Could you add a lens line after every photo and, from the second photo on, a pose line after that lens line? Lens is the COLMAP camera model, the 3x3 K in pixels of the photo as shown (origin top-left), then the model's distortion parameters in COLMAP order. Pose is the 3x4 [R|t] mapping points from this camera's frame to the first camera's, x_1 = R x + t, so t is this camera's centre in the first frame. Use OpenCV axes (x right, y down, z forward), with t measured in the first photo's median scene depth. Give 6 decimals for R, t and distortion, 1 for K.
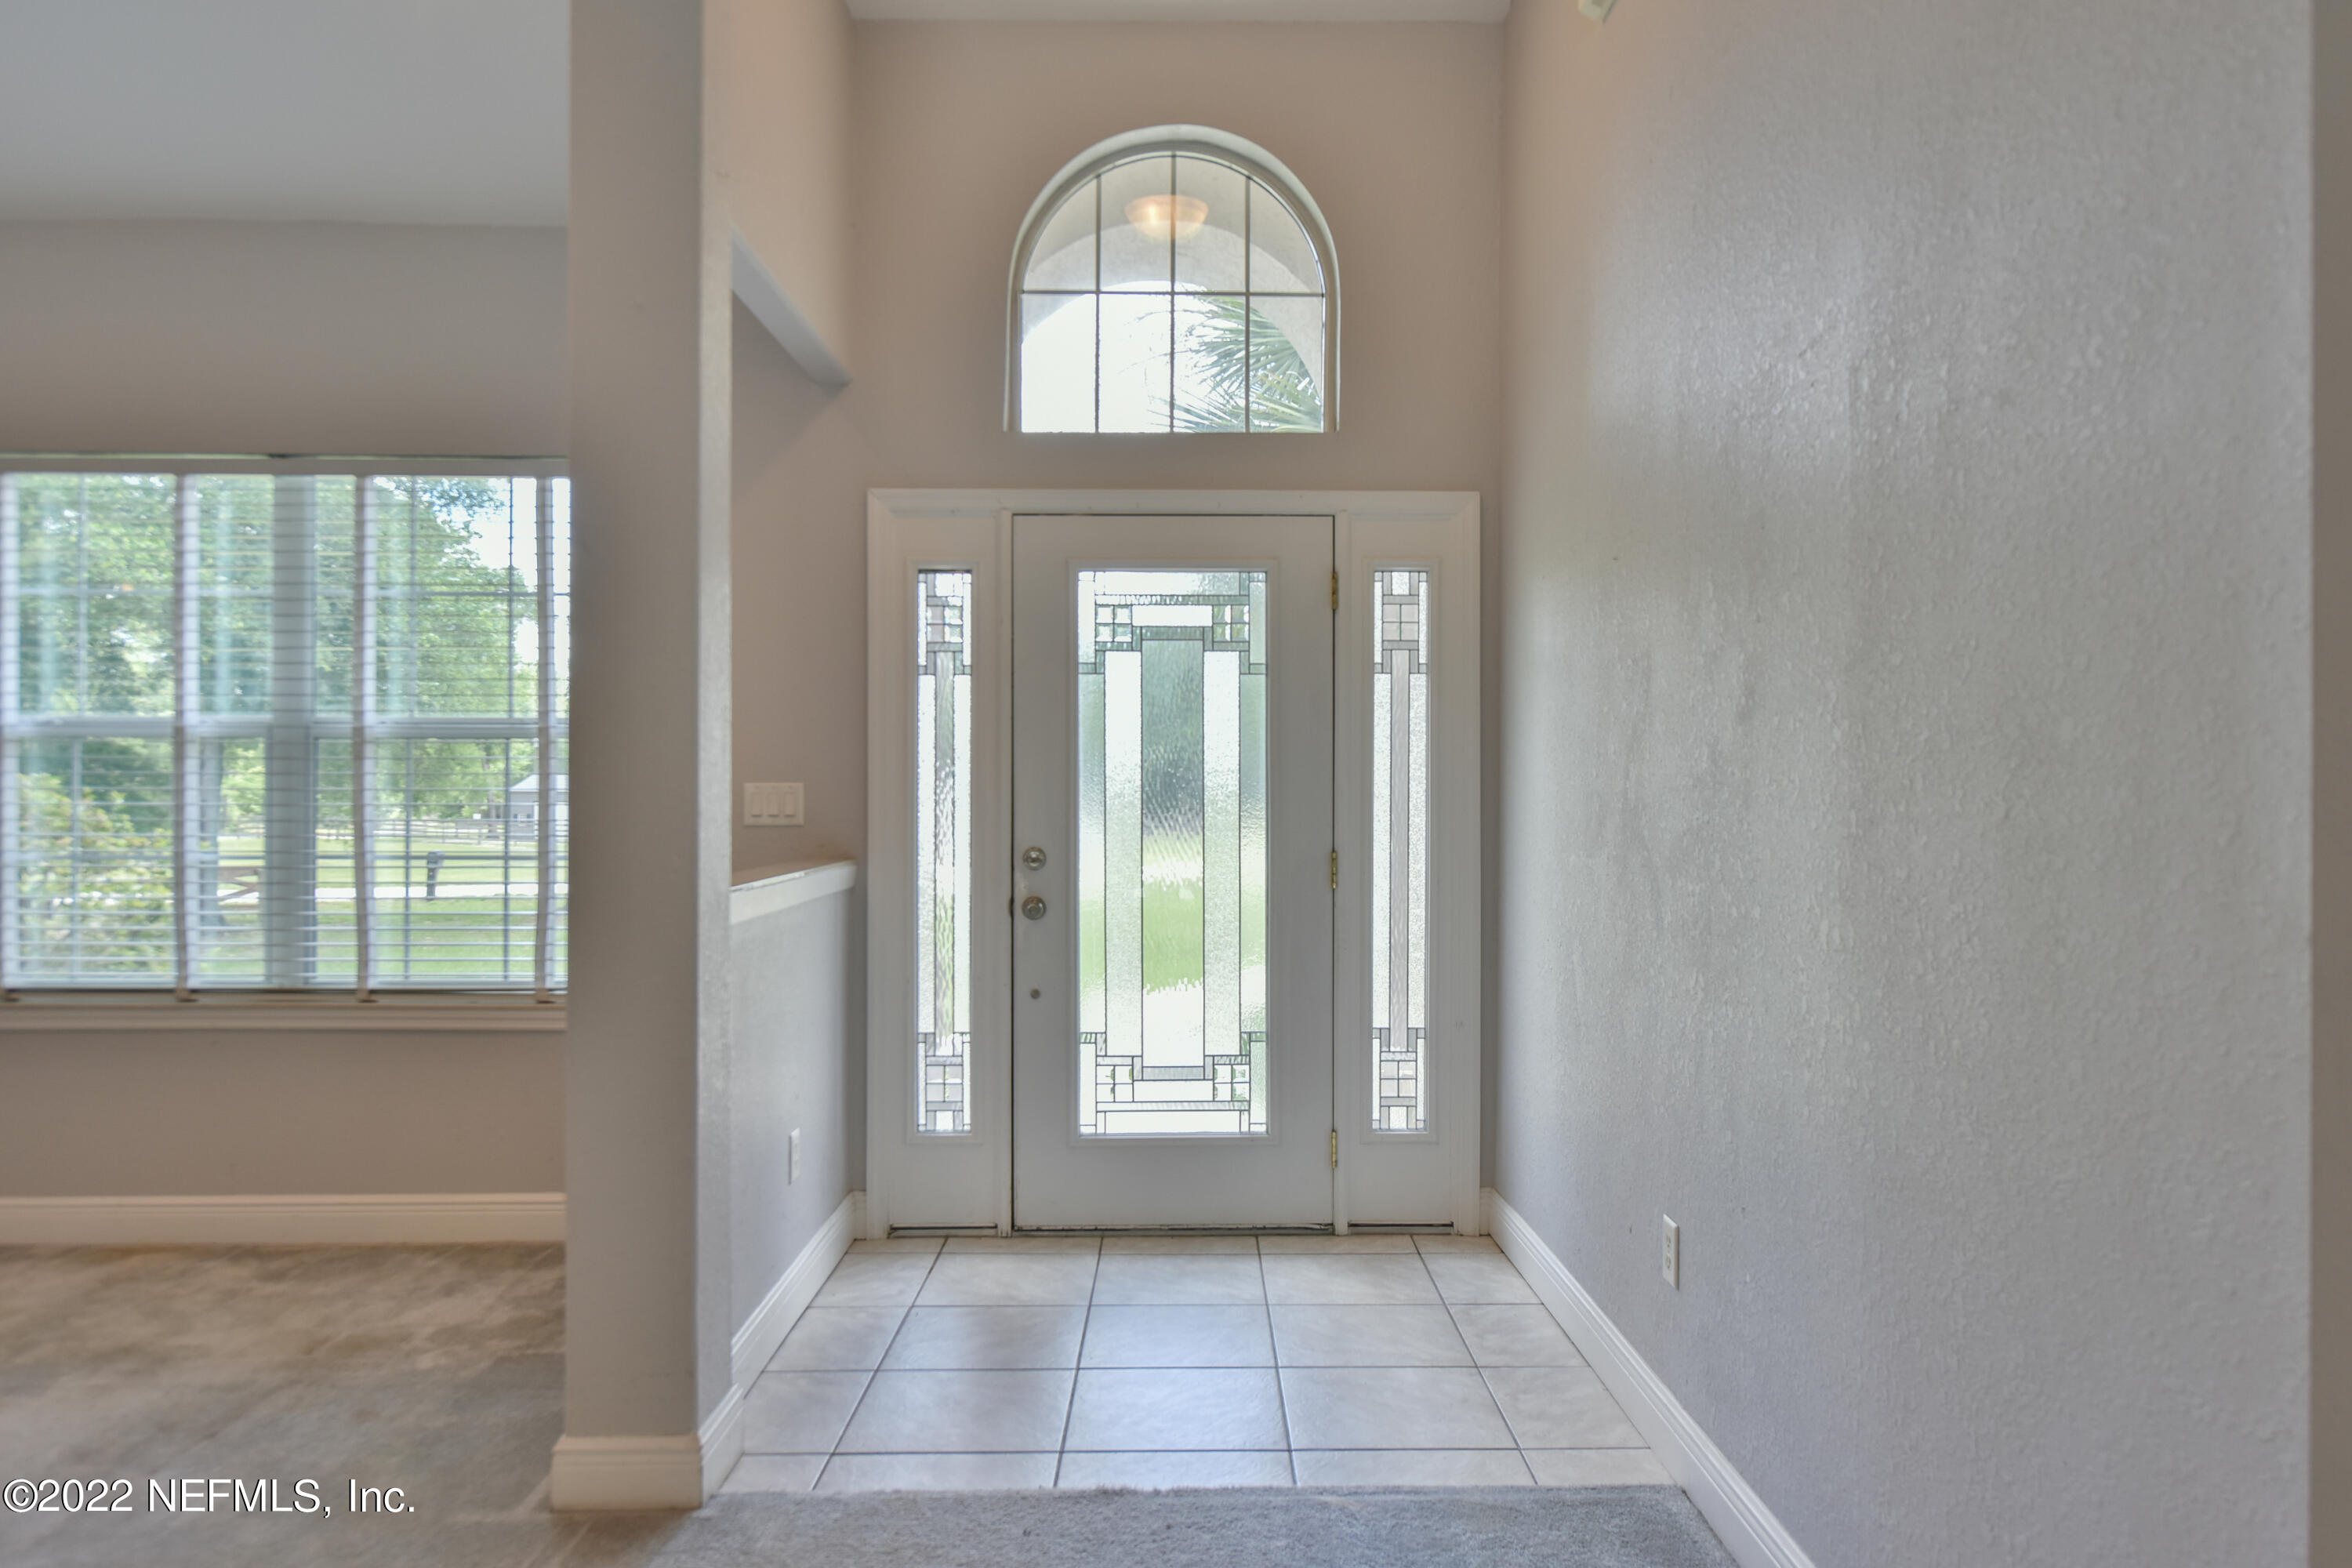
lens RADIAL K [[1621.6, 0, 1161.3], [0, 1621.6, 781.0], [0, 0, 1]] dist [0.000345, 0.000181]
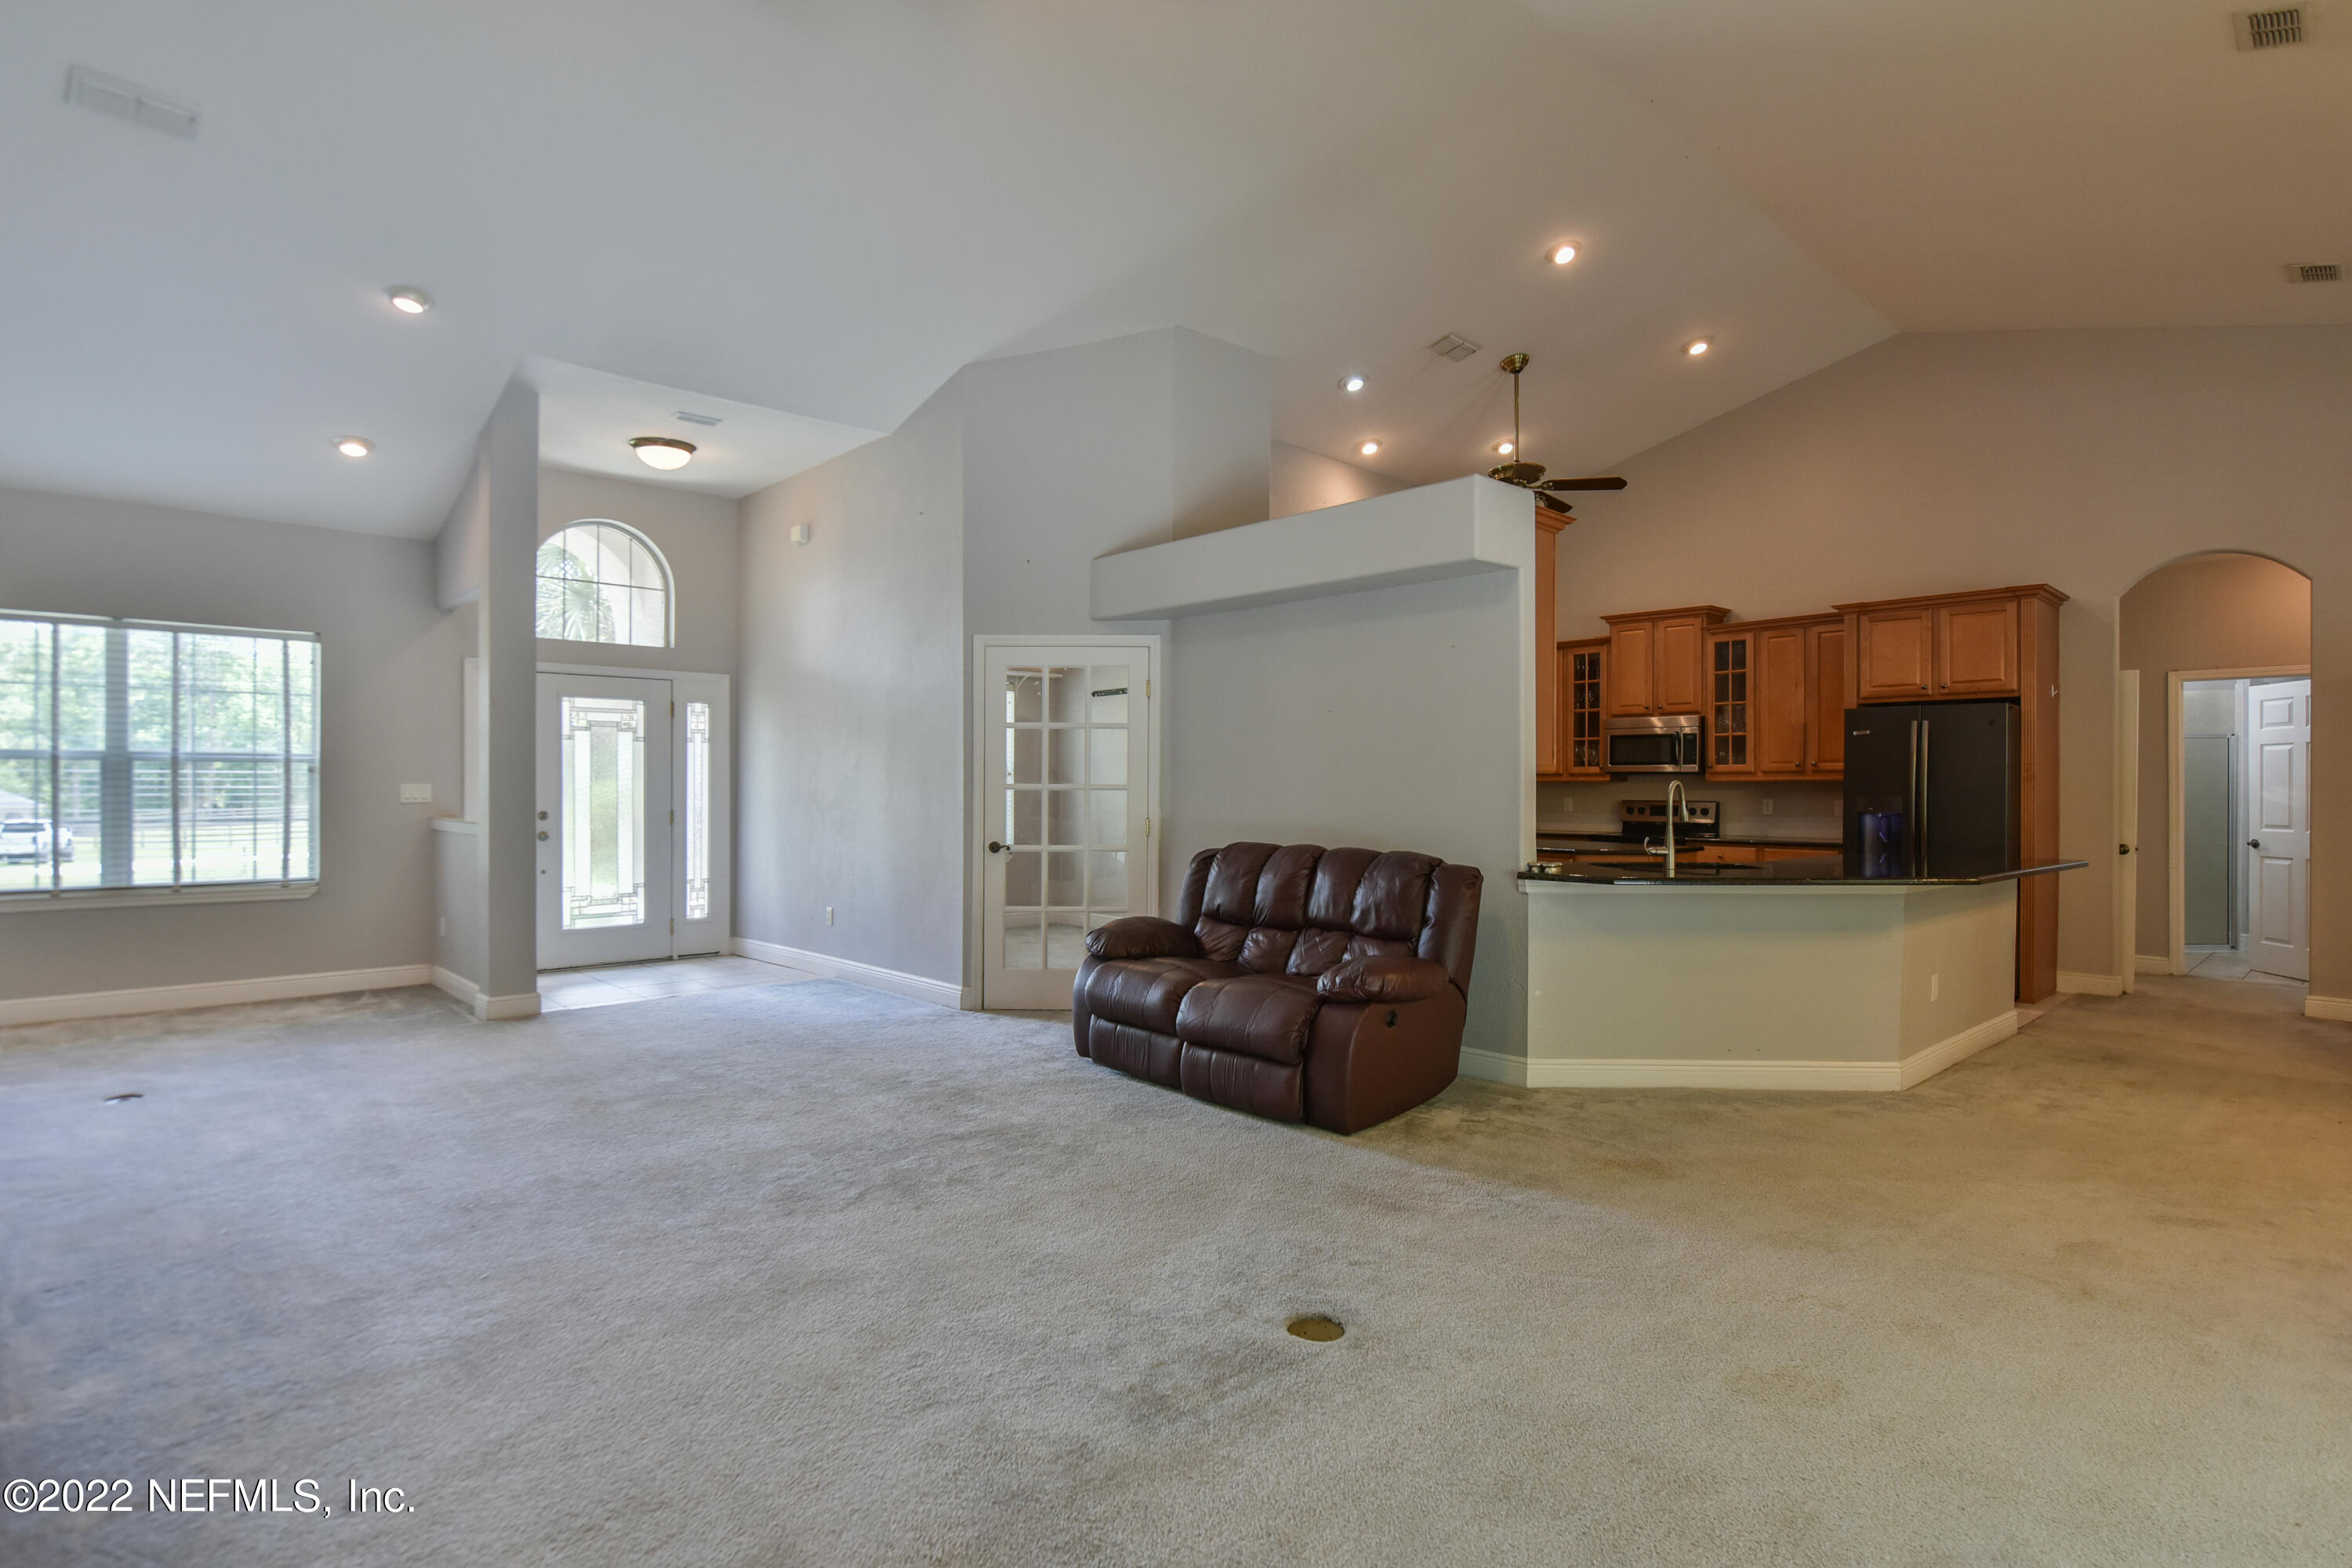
lens RADIAL K [[1136.4, 0, 1179.3], [0, 1136.4, 790.8], [0, 0, 1]] dist [0.001924, 0.000072]
pose [[0.753146, -0.002613, 0.657848, -0.475170], [-0.000356, 0.999990, 0.004380, 0.003014], [-0.657853, -0.003533, 0.753138, -0.889383]]
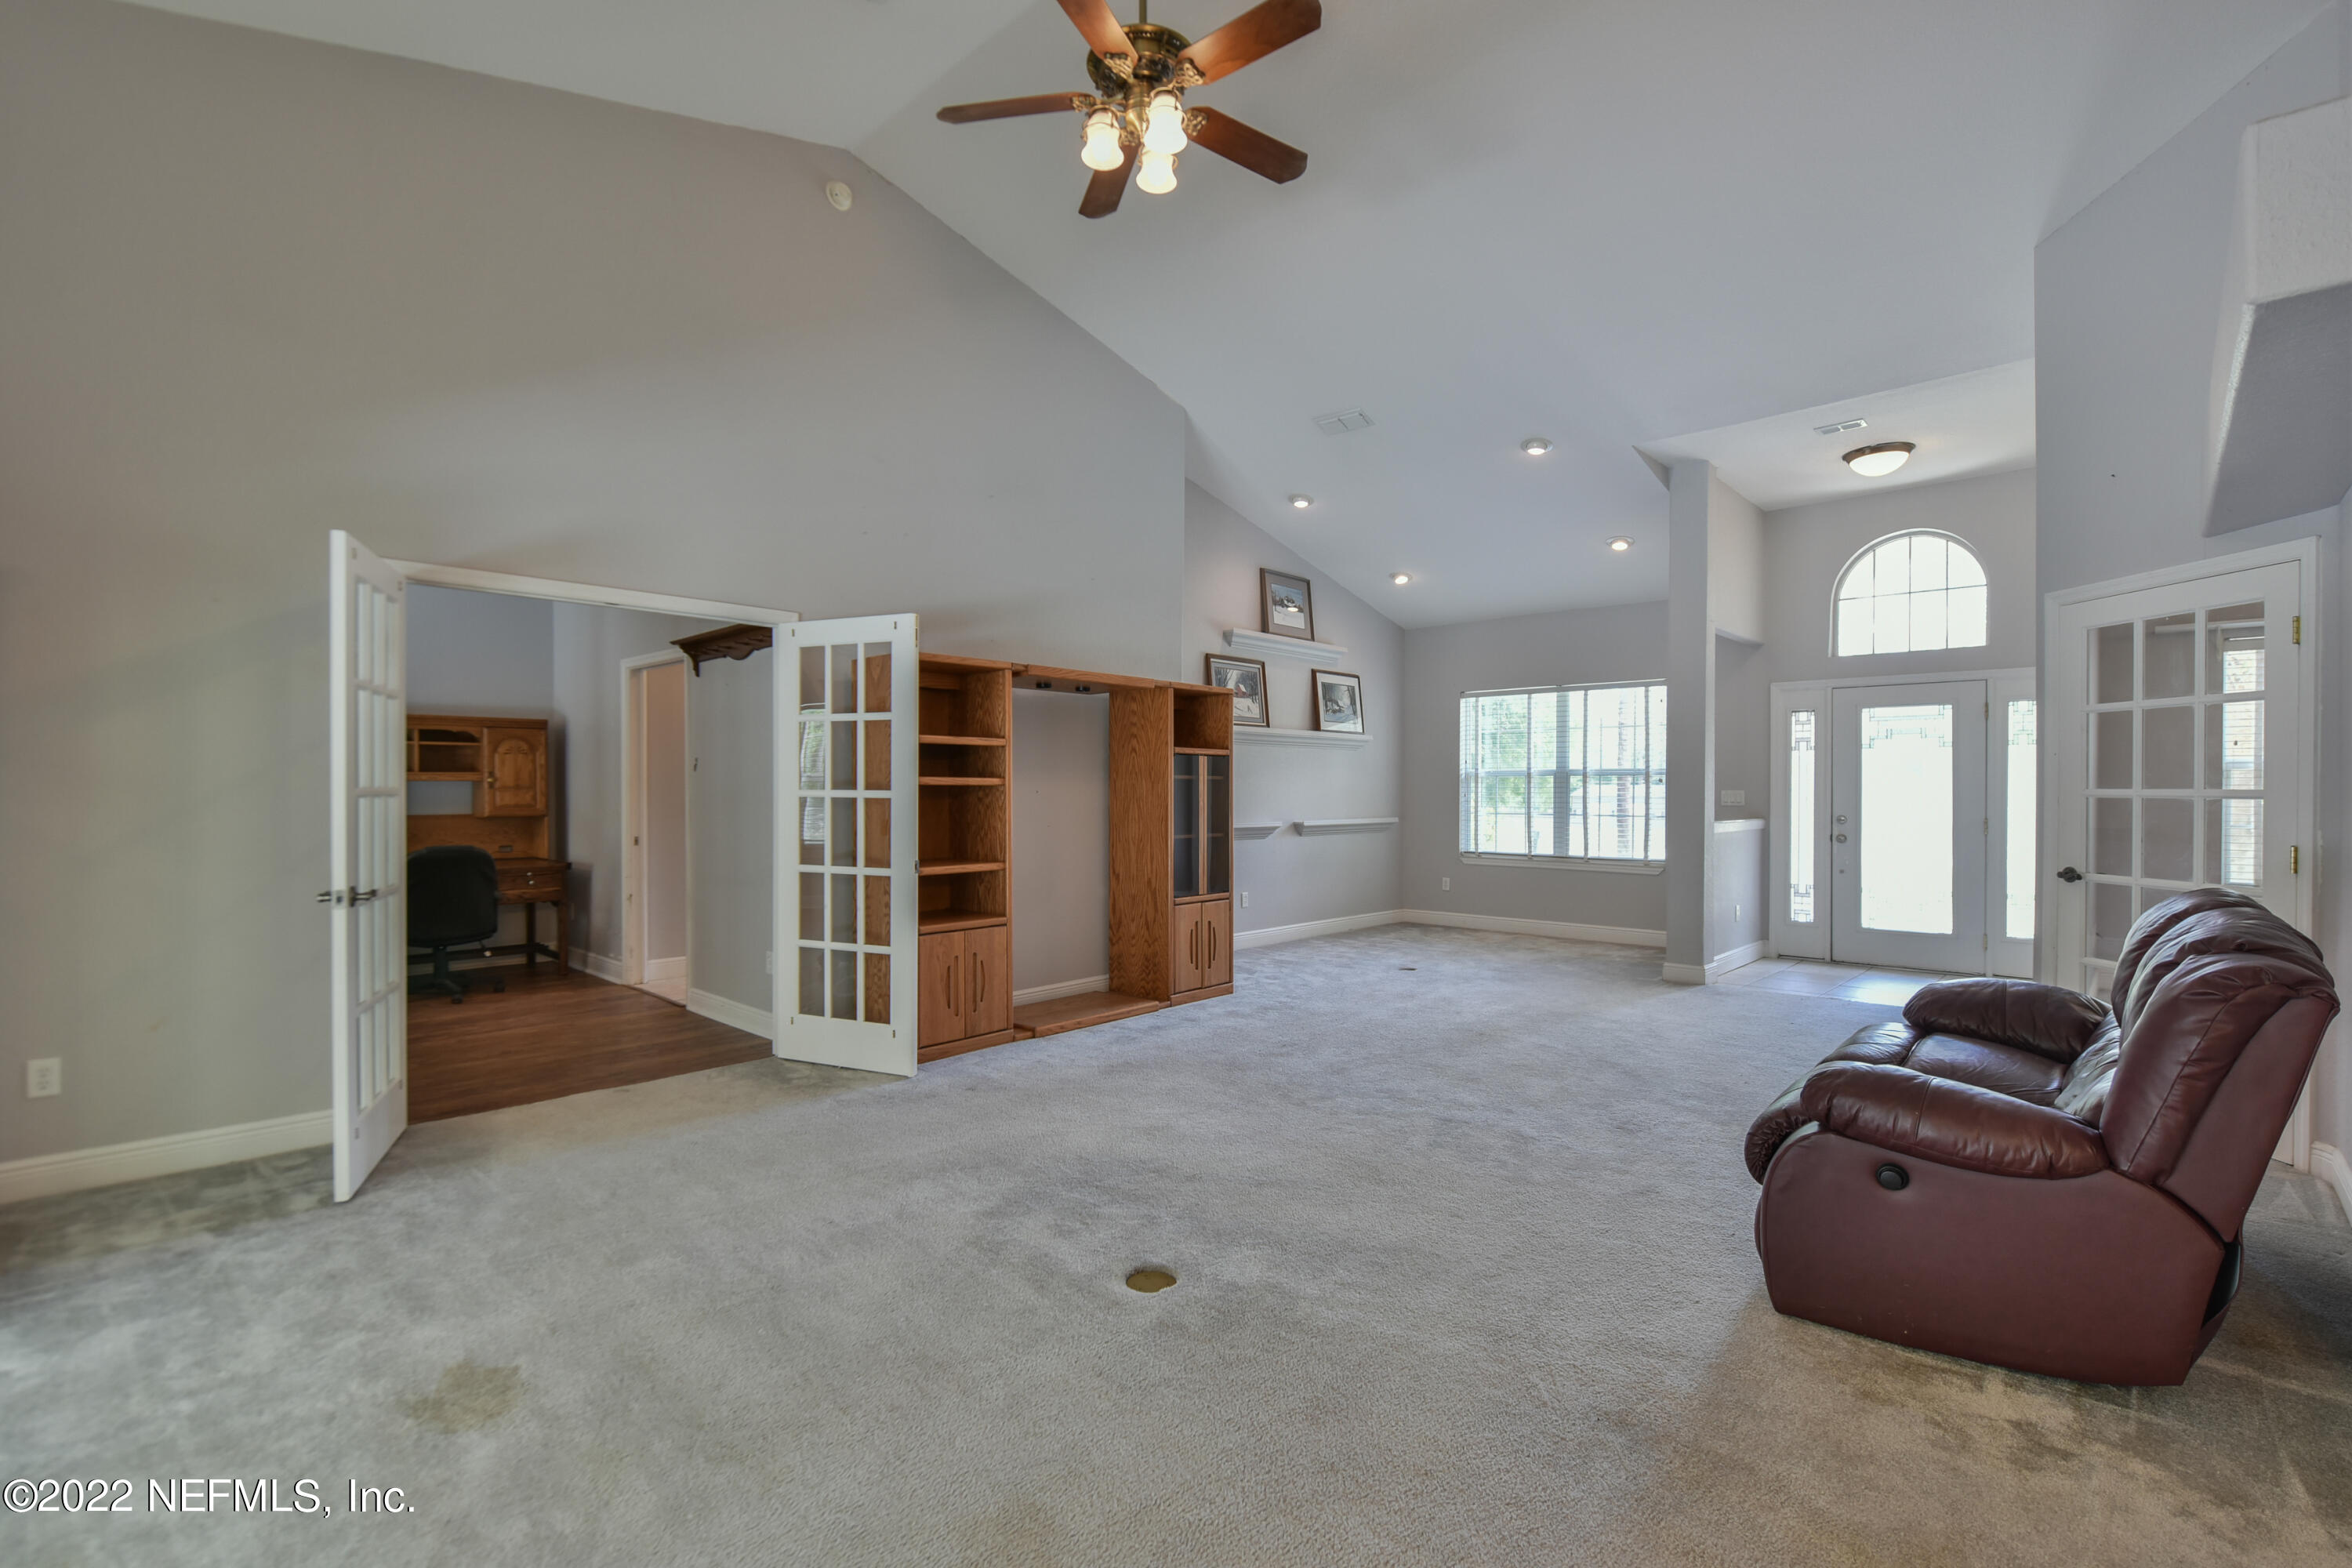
lens RADIAL K [[1010.7, 0, 1184.8], [0, 1010.7, 795.7], [0, 0, 1]] dist [-0.009916, -0.000748]
pose [[0.731485, 0.003744, -0.681848, 0.251217], [-0.001666, 0.999992, 0.003703, 0.004422], [0.681856, -0.001573, 0.731485, -0.901914]]
